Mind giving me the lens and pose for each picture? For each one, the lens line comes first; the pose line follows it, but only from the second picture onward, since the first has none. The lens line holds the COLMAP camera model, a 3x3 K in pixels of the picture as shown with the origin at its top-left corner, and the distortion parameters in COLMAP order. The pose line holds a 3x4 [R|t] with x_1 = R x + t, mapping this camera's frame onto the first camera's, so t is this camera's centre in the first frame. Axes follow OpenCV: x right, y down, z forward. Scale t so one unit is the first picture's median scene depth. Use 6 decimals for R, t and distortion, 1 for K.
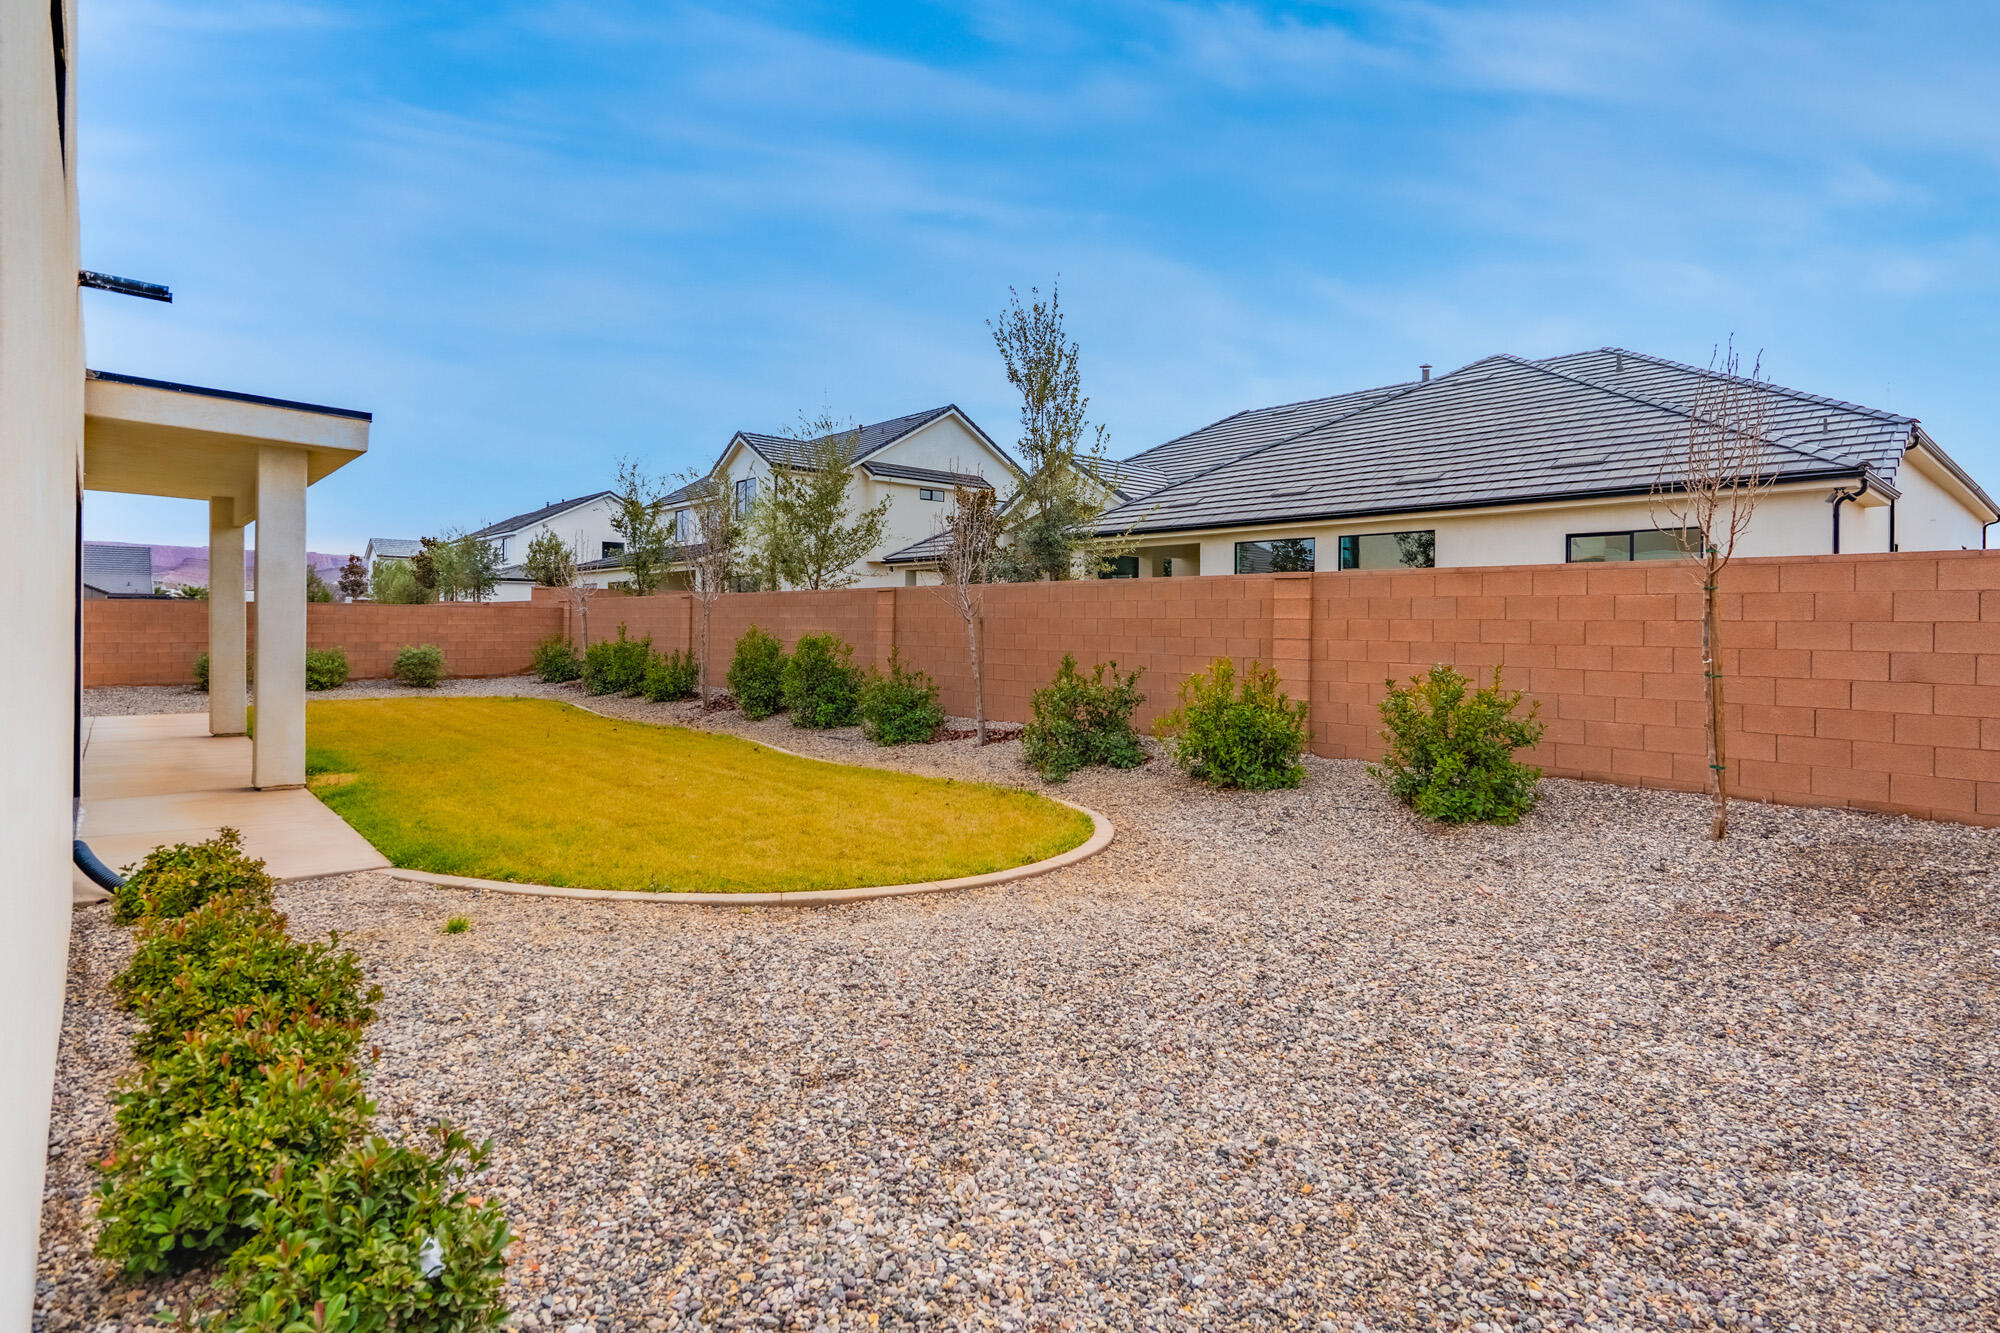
lens RADIAL K [[926.8, 0, 987.6], [0, 926.8, 623.1], [0, 0, 1]] dist [0.000033, 0.000258]
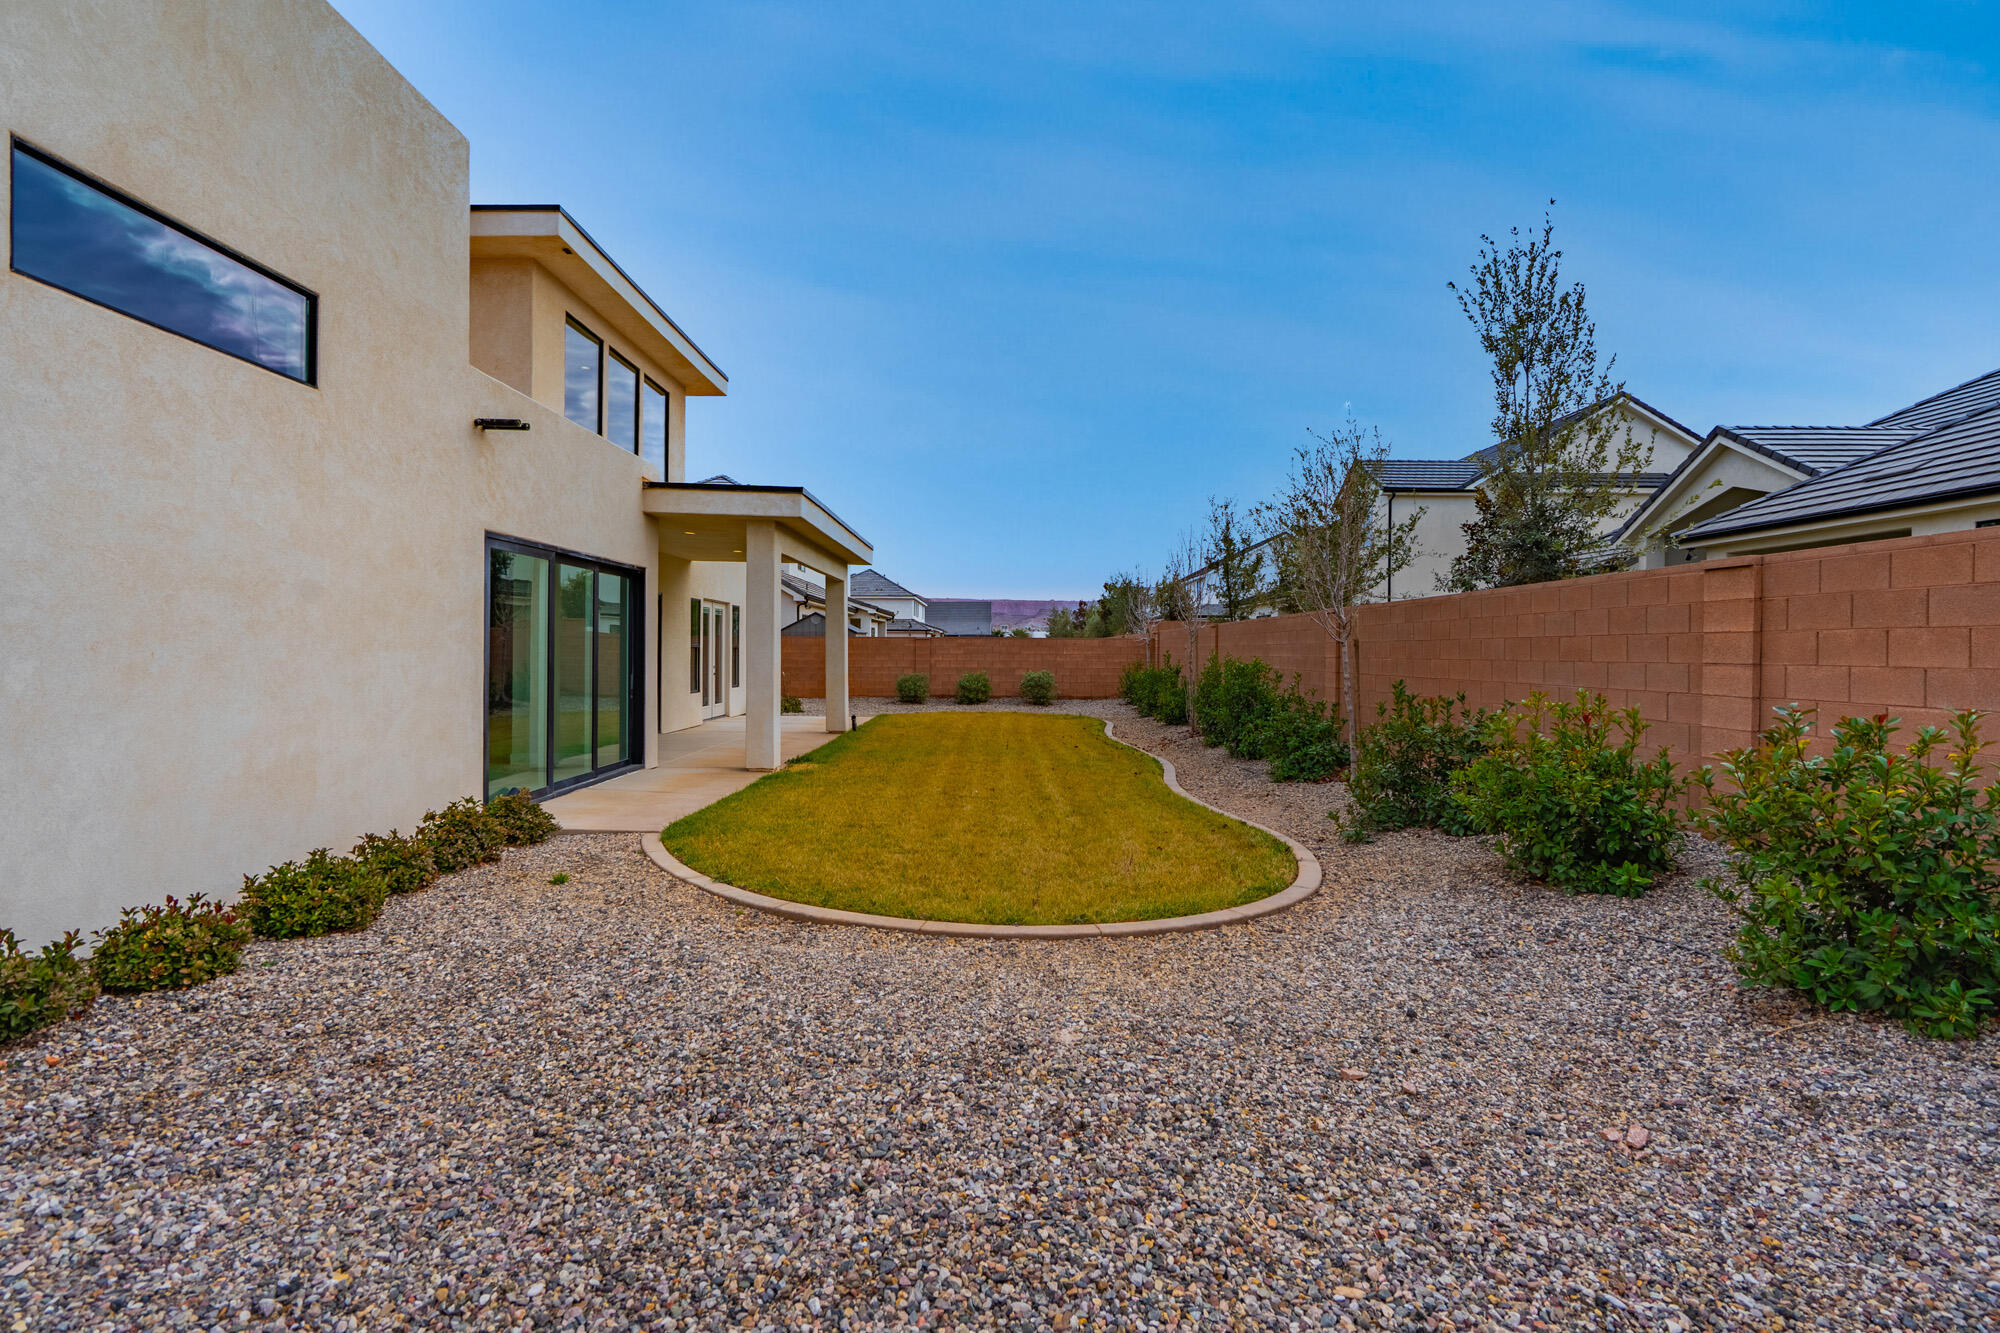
lens RADIAL K [[885.1, 0, 1004.5], [0, 885.1, 636.9], [0, 0, 1]] dist [0.002246, 0.000429]
pose [[0.766670, -0.015240, -0.641861, 0.293658], [0.002580, 0.999783, -0.020657, 0.008569], [0.642037, 0.014182, 0.766543, 0.194264]]
